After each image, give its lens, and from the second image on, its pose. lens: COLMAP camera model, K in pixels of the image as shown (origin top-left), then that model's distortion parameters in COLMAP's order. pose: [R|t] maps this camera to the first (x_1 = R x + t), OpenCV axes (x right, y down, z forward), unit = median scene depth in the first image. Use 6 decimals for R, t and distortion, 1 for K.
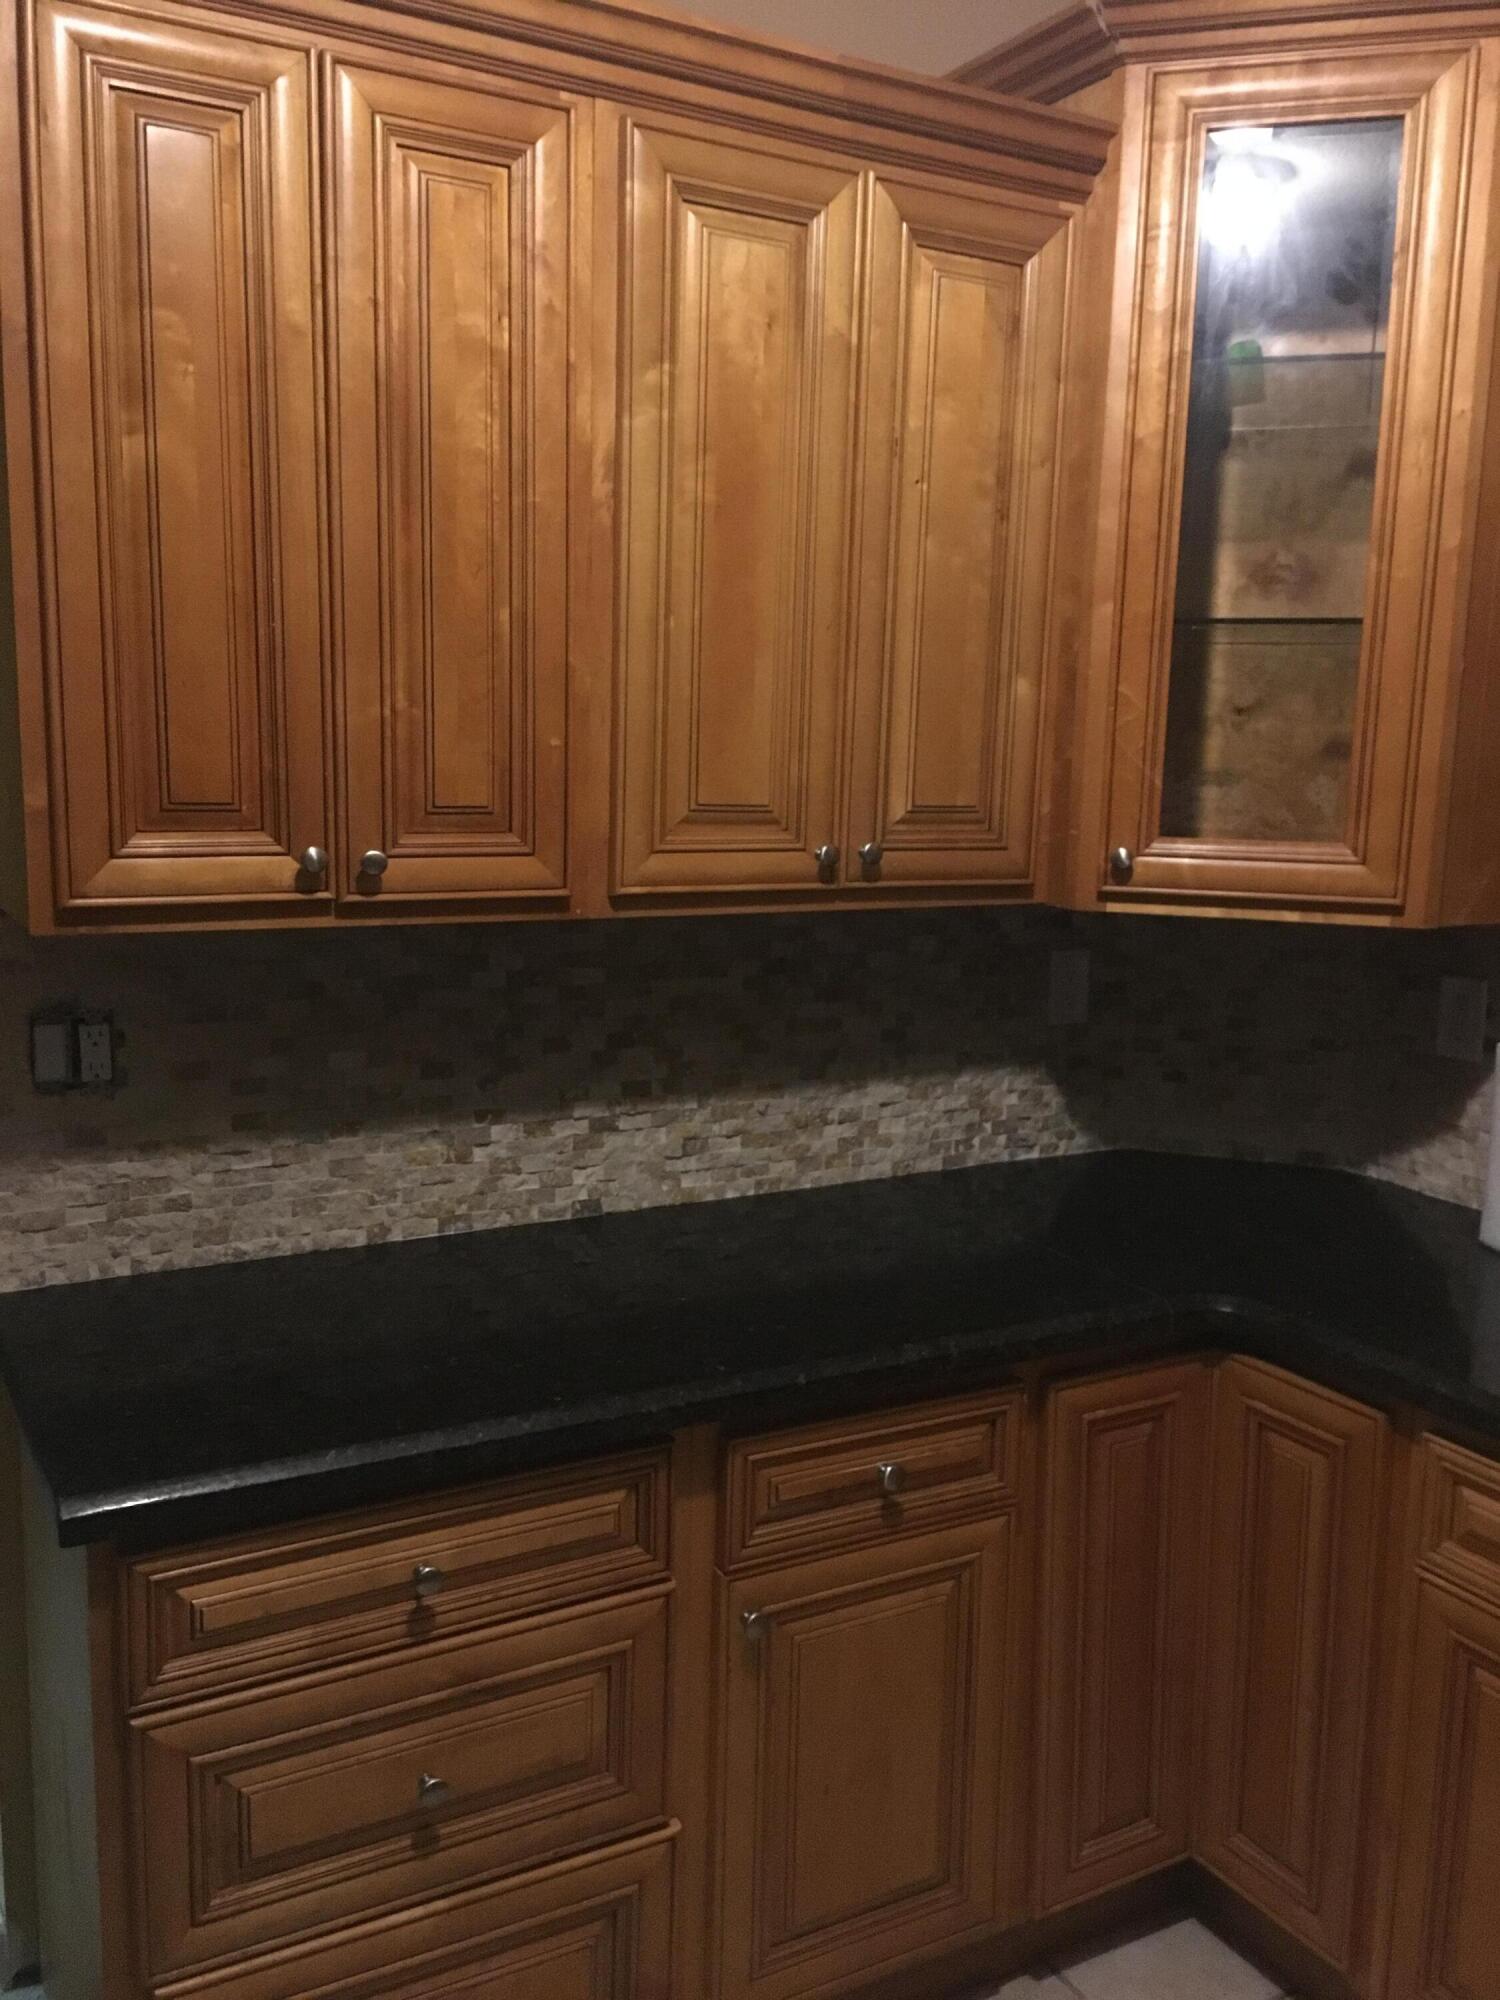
lens RADIAL K [[1689.8, 0, 739.1], [0, 1689.8, 995.4], [0, 0, 1]] dist [0.032452, -0.010179]
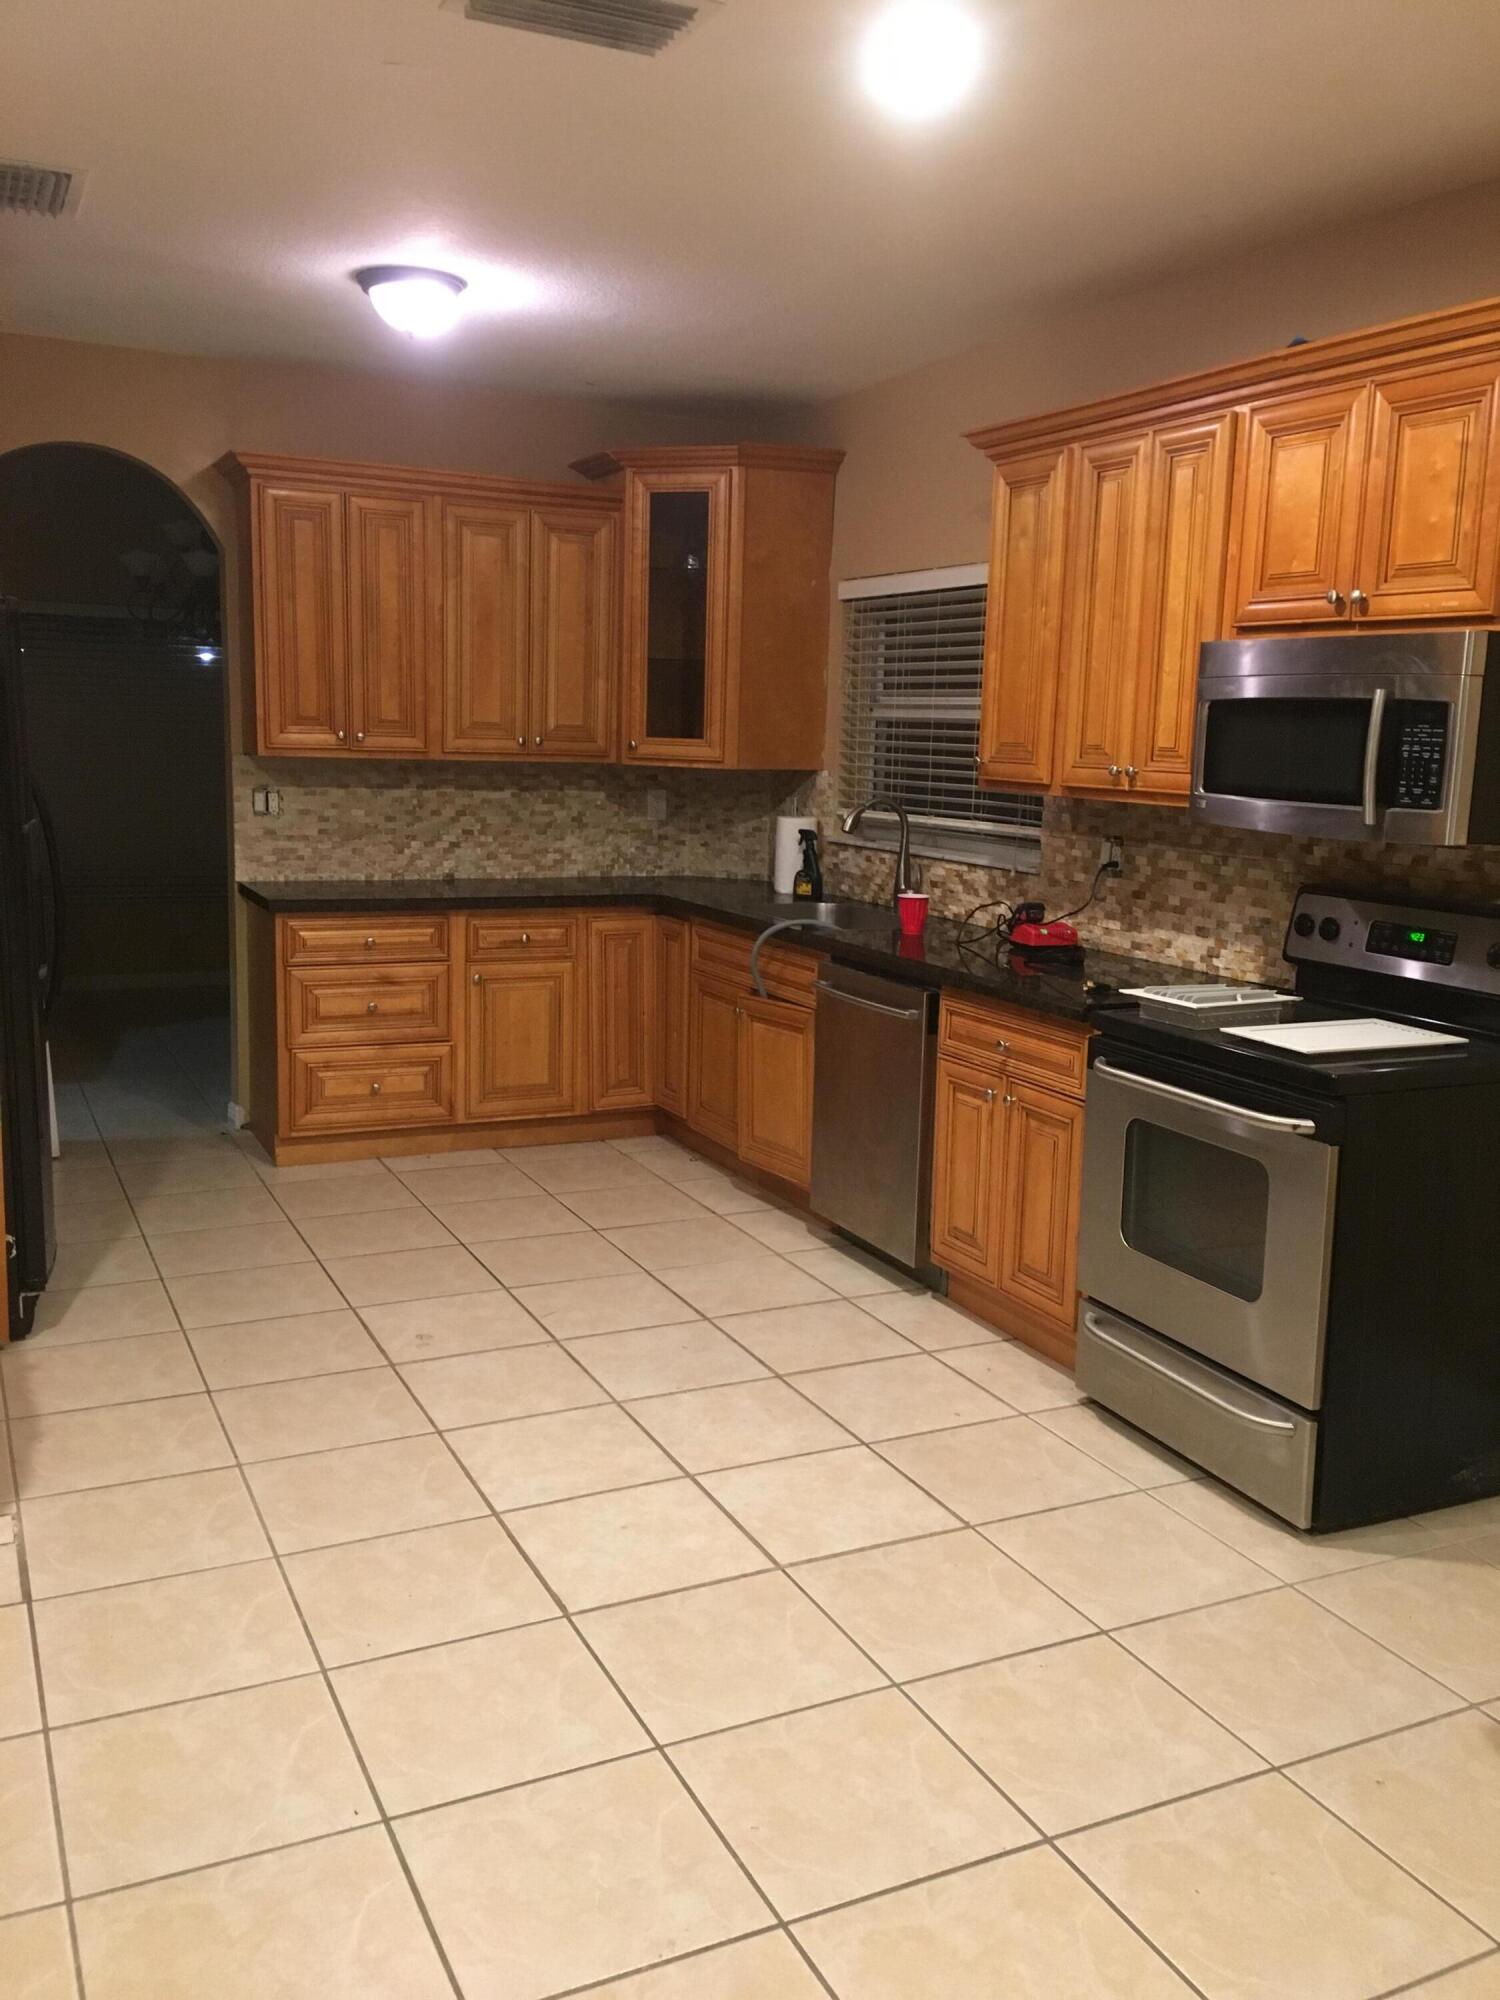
lens RADIAL K [[1689.8, 0, 758.6], [0, 1689.8, 1007.9], [0, 0, 1]] dist [0.032452, -0.010179]
pose [[0.998131, 0.013634, -0.059568, 0.619288], [-0.012916, 0.999839, 0.012429, 0.323386], [0.059728, -0.011636, 0.998147, -1.821951]]
